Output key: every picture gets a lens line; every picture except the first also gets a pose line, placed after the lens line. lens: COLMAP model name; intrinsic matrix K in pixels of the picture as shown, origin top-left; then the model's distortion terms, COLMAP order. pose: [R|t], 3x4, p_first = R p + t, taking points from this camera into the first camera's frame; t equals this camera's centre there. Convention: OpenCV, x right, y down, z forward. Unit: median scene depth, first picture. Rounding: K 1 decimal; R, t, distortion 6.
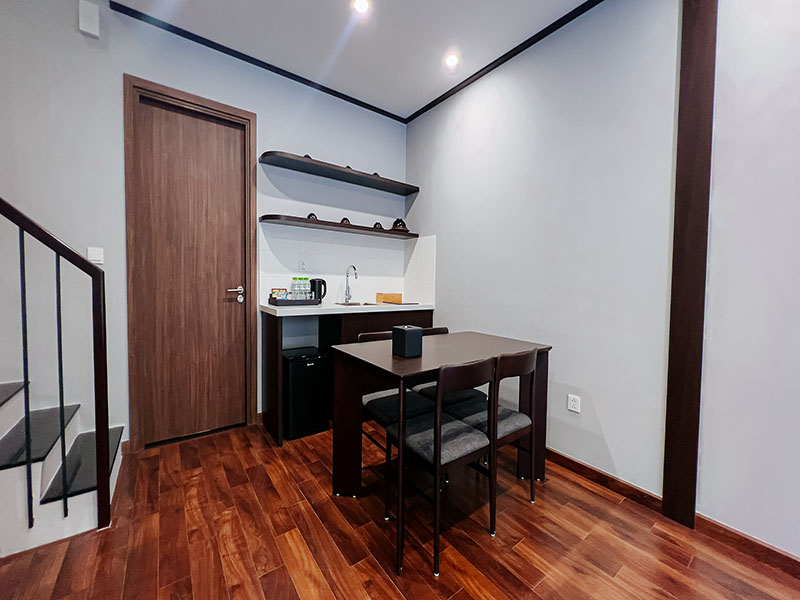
lens RADIAL K [[318.1, 0, 395.2], [0, 318.1, 292.3], [0, 0, 1]] dist [-0.003576, 0.000208]
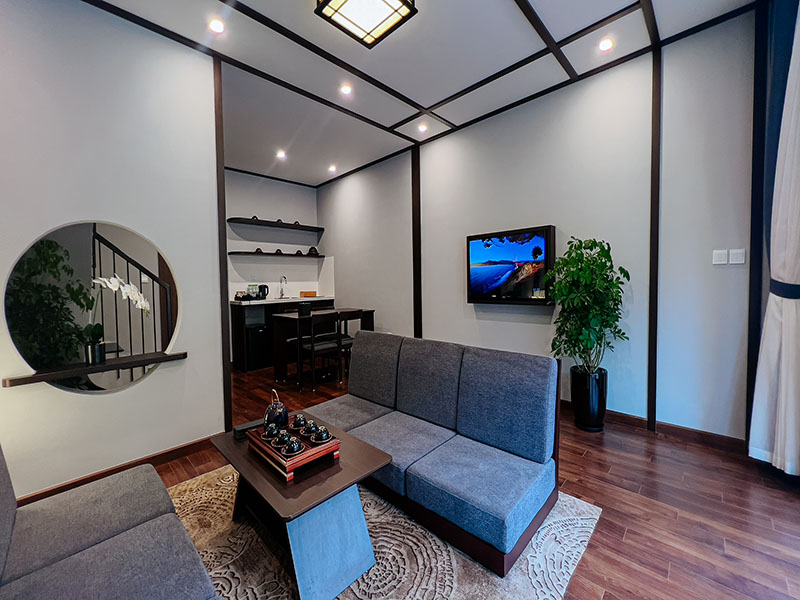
lens RADIAL K [[321.2, 0, 399.0], [0, 321.2, 284.4], [0, 0, 1]] dist [-0.009009, 0.001292]
pose [[0.985442, -0.042040, 0.164735, 0.203202], [0.045525, 0.998811, -0.017436, 0.020296], [-0.163806, 0.024681, 0.986184, -0.867674]]
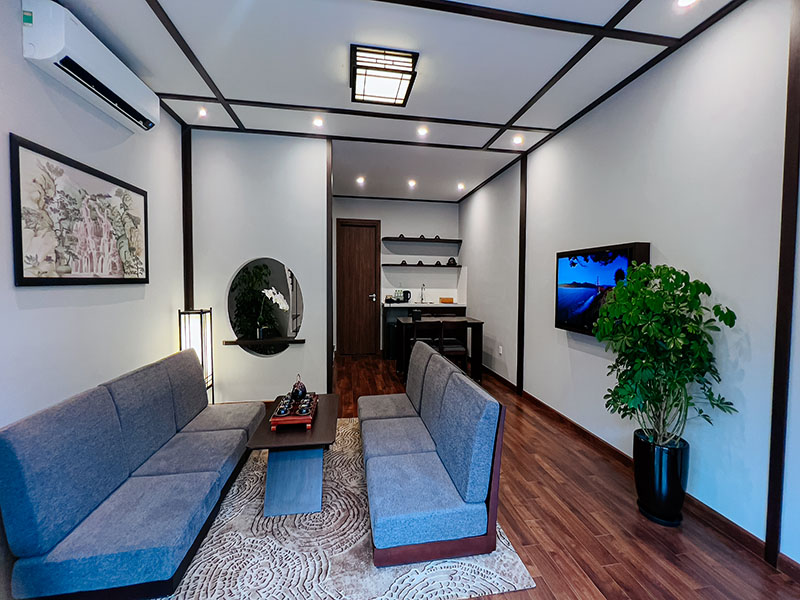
lens RADIAL K [[318.1, 0, 399.5], [0, 318.1, 284.0], [0, 0, 1]] dist [-0.003576, 0.000208]
pose [[0.890717, -0.002328, -0.454552, 0.674578], [-0.009962, 0.999647, -0.024641, -0.033804], [0.454449, 0.026476, 0.890379, -0.910717]]
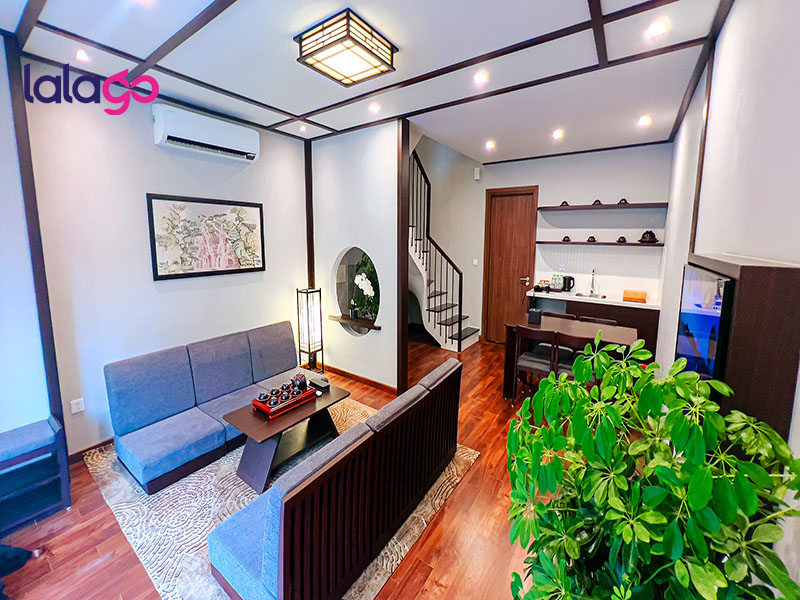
lens RADIAL K [[321.2, 0, 398.5], [0, 321.2, 270.0], [0, 0, 1]] dist [-0.009009, 0.001292]
pose [[0.325661, 0.080167, -0.942082, 0.990946], [-0.032221, 0.996761, 0.073681, -0.163818], [0.944937, 0.006360, 0.327189, -0.345064]]
